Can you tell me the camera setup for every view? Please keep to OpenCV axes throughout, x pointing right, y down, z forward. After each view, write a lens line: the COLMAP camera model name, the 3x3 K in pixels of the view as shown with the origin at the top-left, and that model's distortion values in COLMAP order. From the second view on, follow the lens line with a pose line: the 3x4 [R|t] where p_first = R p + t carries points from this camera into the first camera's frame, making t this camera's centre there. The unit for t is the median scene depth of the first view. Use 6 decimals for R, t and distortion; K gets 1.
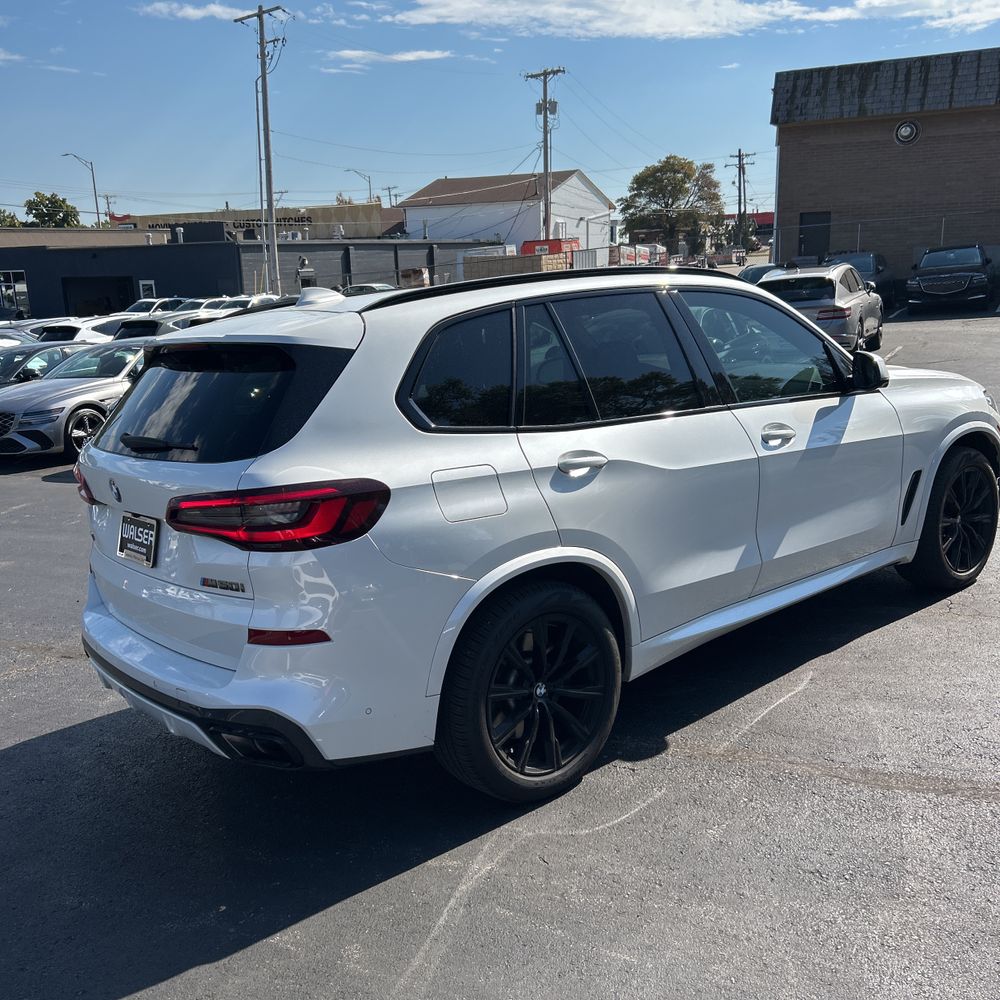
lens RADIAL K [[1025.1, 0, 490.5], [0, 1025.1, 500.5], [0, 0, 1]] dist [0.104004, -0.203733]
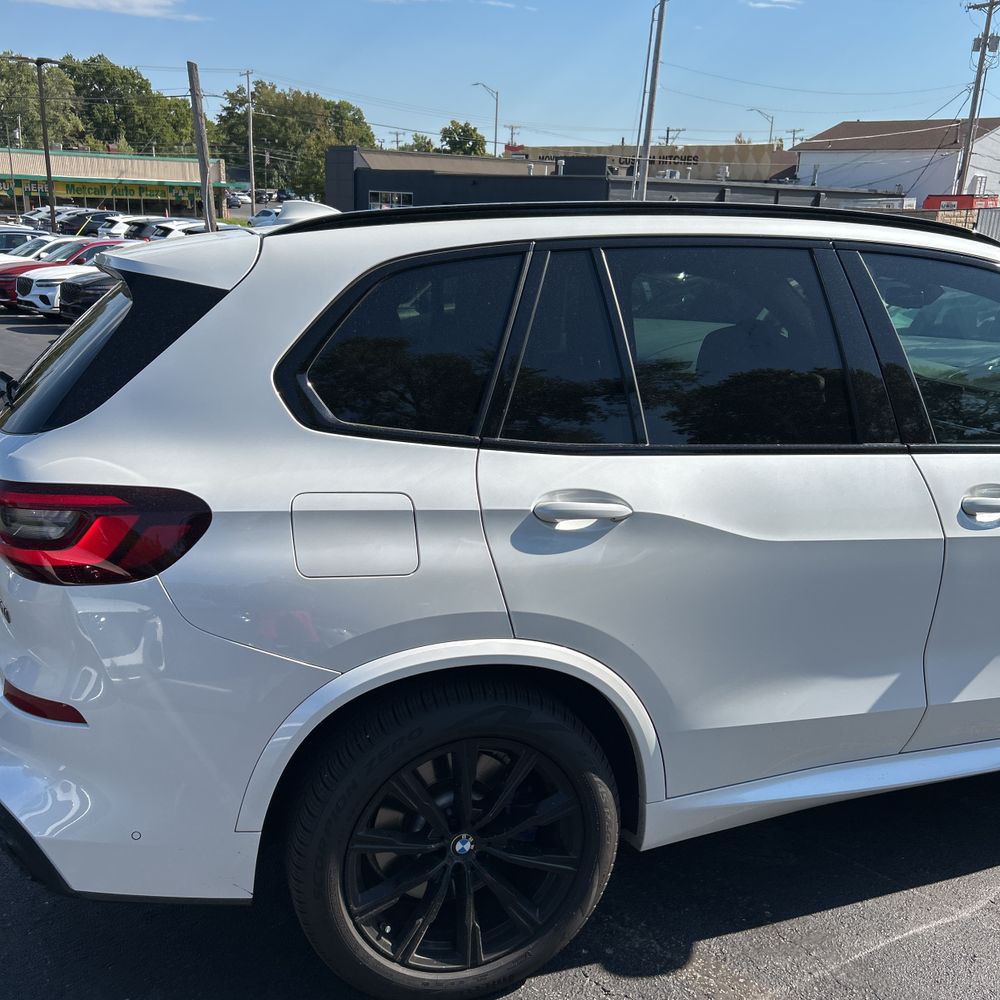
lens RADIAL K [[1026.1, 0, 485.4], [0, 1026.1, 496.6], [0, 0, 1]] dist [0.025152, -0.010441]
pose [[0.928089, 0.166460, -0.333079, 0.199728], [-0.149454, 0.985825, 0.076239, -0.069449], [0.341049, -0.020976, 0.939812, 0.329567]]
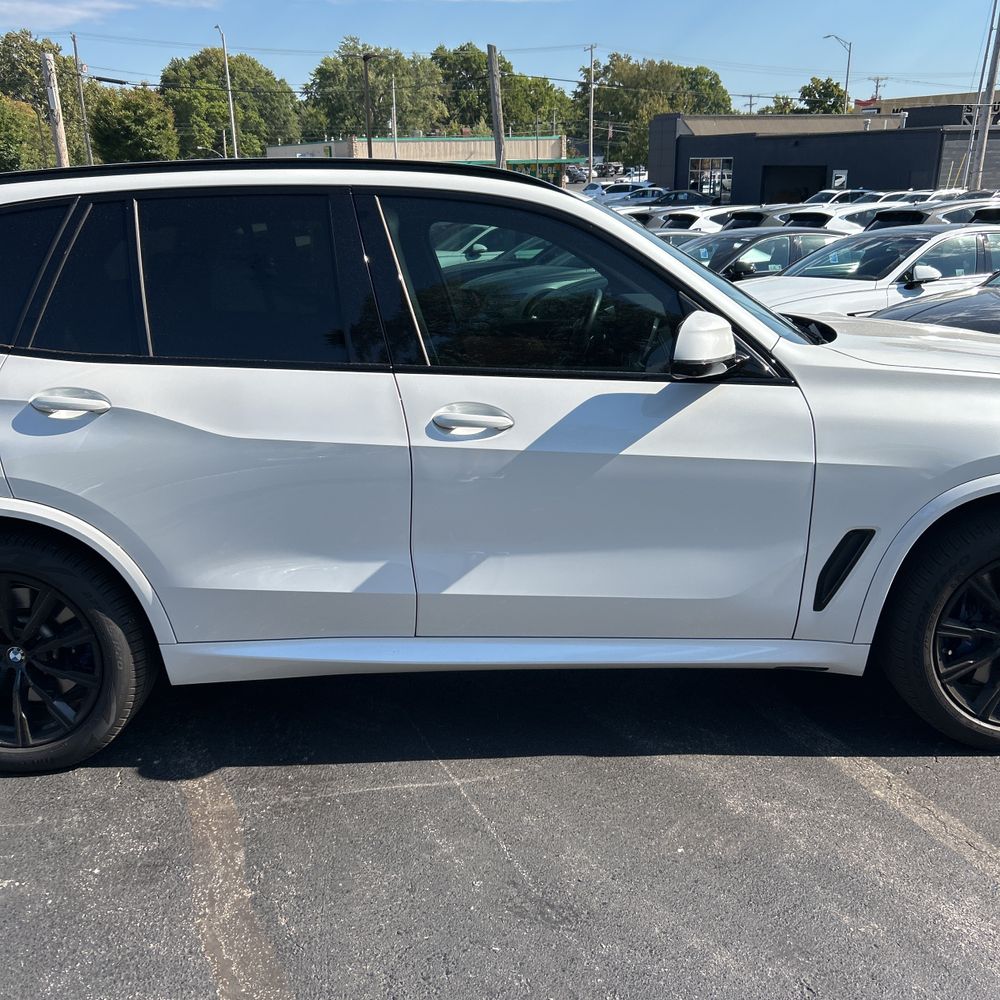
lens RADIAL K [[1026.1, 0, 483.3], [0, 1026.1, 506.1], [0, 0, 1]] dist [0.021360, -0.003394]
pose [[0.753383, 0.228993, -0.616422, 0.705334], [-0.162259, 0.973158, 0.163205, -0.118744], [0.637249, -0.022935, 0.770317, 0.483267]]
